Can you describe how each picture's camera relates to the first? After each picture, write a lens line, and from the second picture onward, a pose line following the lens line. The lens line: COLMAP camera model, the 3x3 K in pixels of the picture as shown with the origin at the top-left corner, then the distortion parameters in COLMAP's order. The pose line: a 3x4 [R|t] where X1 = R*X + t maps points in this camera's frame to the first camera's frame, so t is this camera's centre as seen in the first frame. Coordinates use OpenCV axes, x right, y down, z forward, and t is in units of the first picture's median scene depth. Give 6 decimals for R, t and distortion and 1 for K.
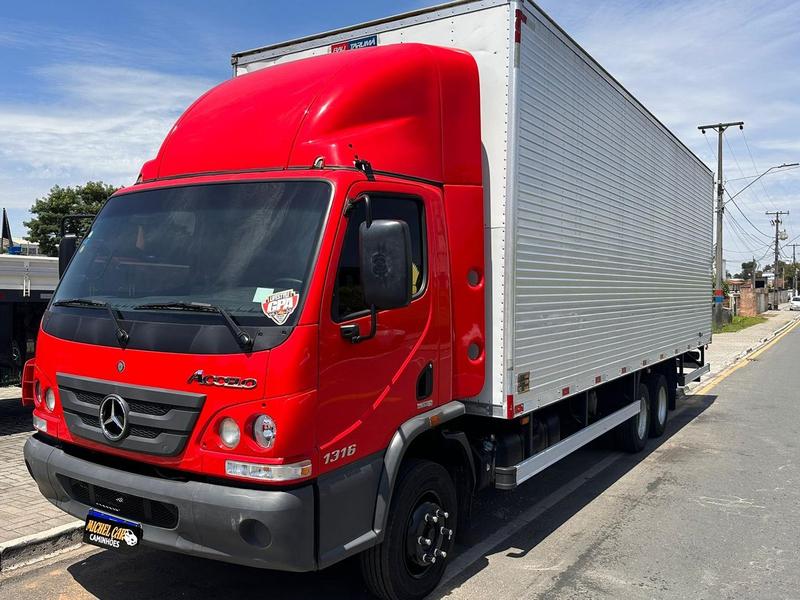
lens RADIAL K [[709.0, 0, 400.6], [0, 709.0, 300.0], [0, 0, 1]] dist [0.020508, -0.028889]
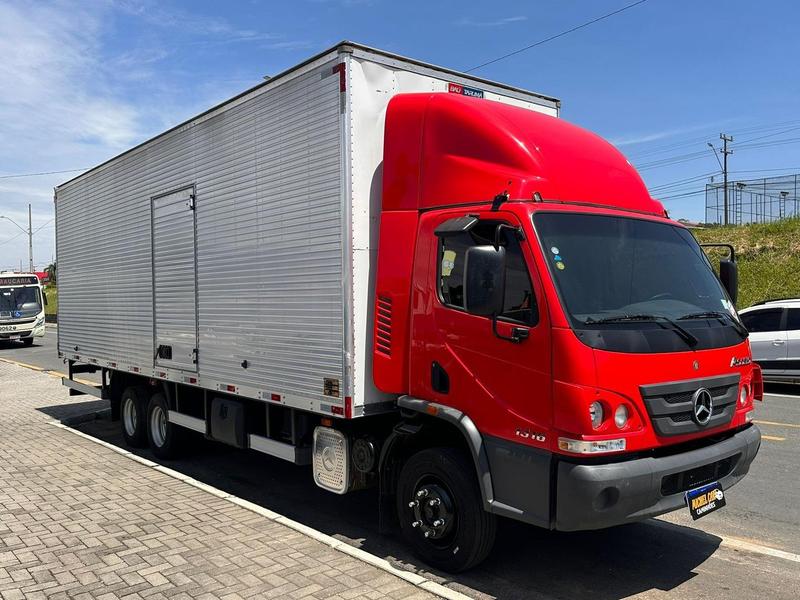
lens RADIAL K [[709.0, 0, 402.3], [0, 709.0, 303.3], [0, 0, 1]] dist [0.020508, -0.028889]
pose [[0.283253, -0.013213, 0.958954, -1.601994], [0.034629, 0.999394, 0.003542, -0.034421], [-0.958420, 0.032205, 0.283539, 1.054231]]
